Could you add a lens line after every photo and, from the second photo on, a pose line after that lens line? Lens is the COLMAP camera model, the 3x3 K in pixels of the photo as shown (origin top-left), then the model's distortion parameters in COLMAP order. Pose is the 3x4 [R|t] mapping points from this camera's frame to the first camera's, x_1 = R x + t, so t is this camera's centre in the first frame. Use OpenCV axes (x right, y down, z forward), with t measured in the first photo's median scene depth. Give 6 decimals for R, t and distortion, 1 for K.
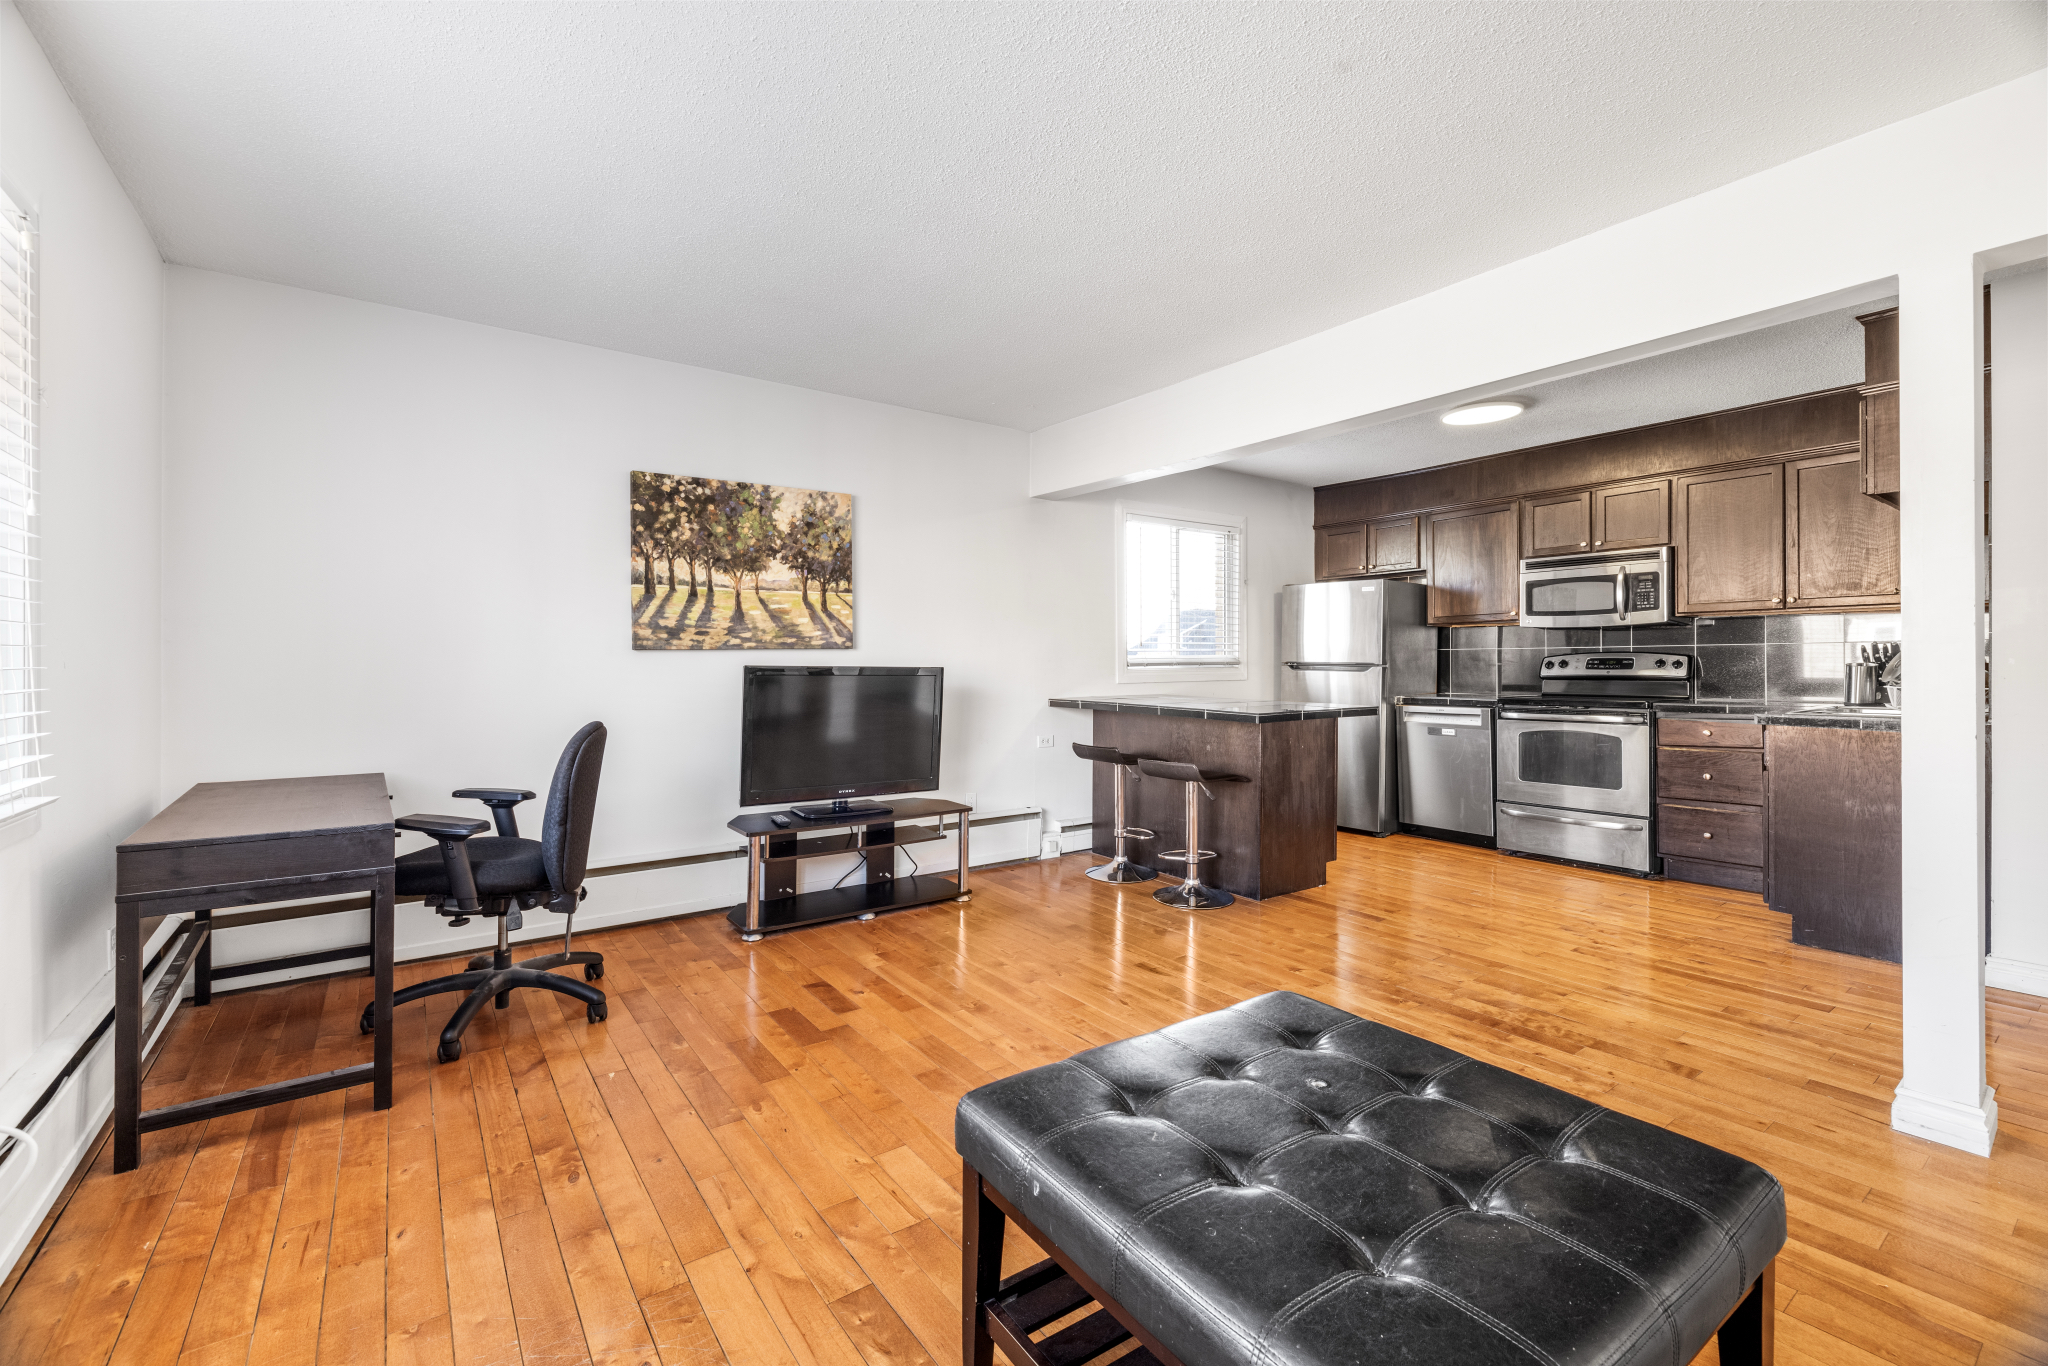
lens RADIAL K [[861.6, 0, 1015.2], [0, 861.6, 664.9], [0, 0, 1]] dist [0.002300, 0.000289]
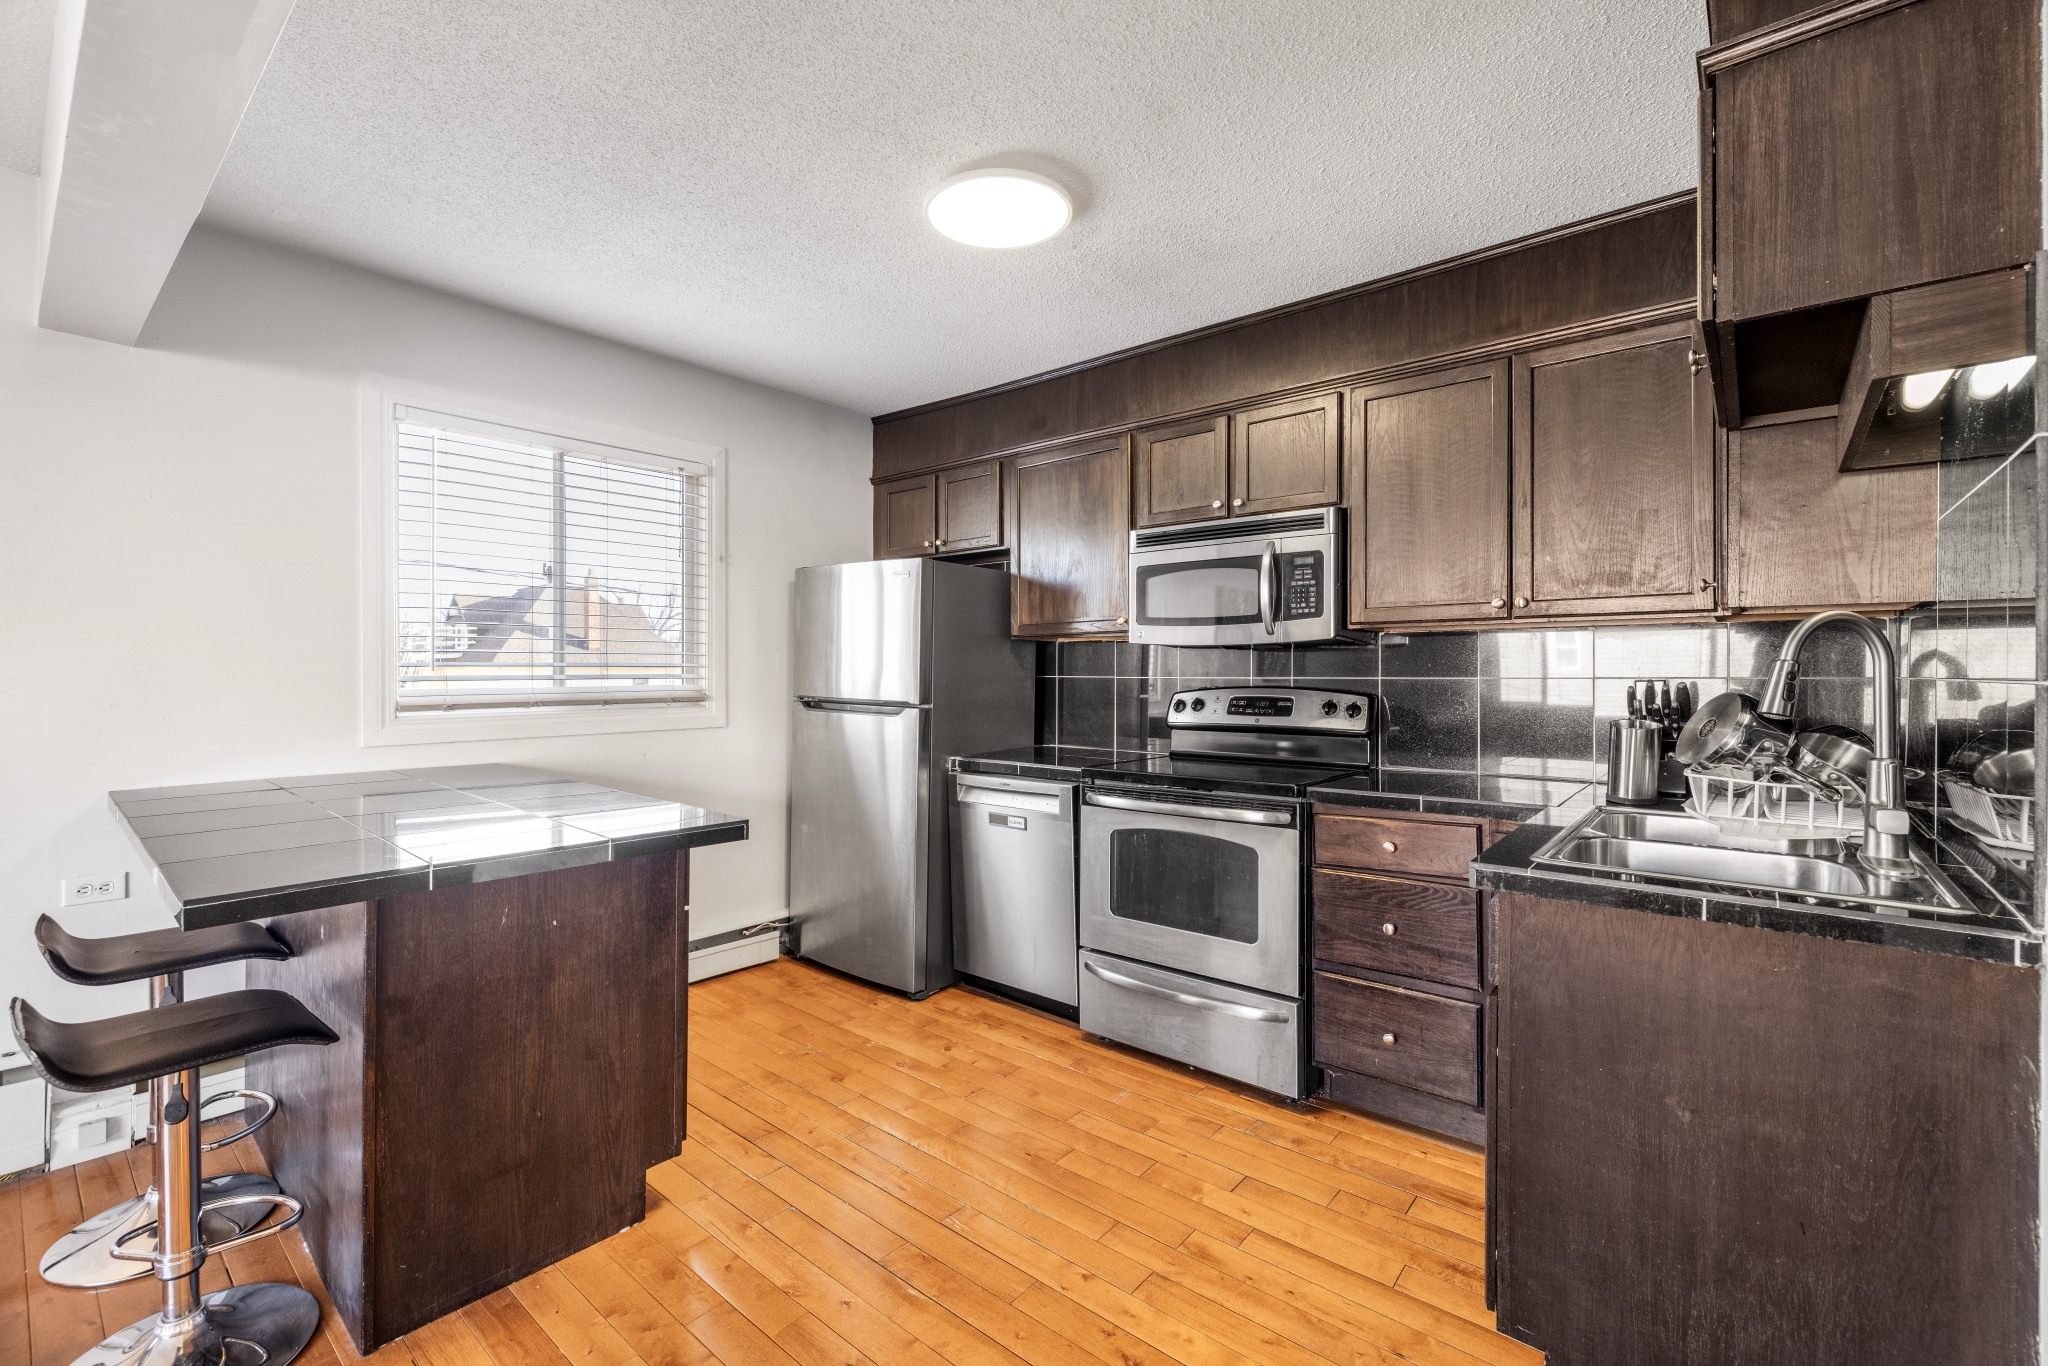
lens RADIAL K [[874.7, 0, 1015.3], [0, 874.7, 673.3], [0, 0, 1]] dist [-0.002957, -0.000290]
pose [[0.971062, 0.004601, 0.238784, 0.428295], [-0.004377, 0.999989, -0.001471, -0.026163], [-0.238789, 0.000383, 0.971071, 0.507211]]
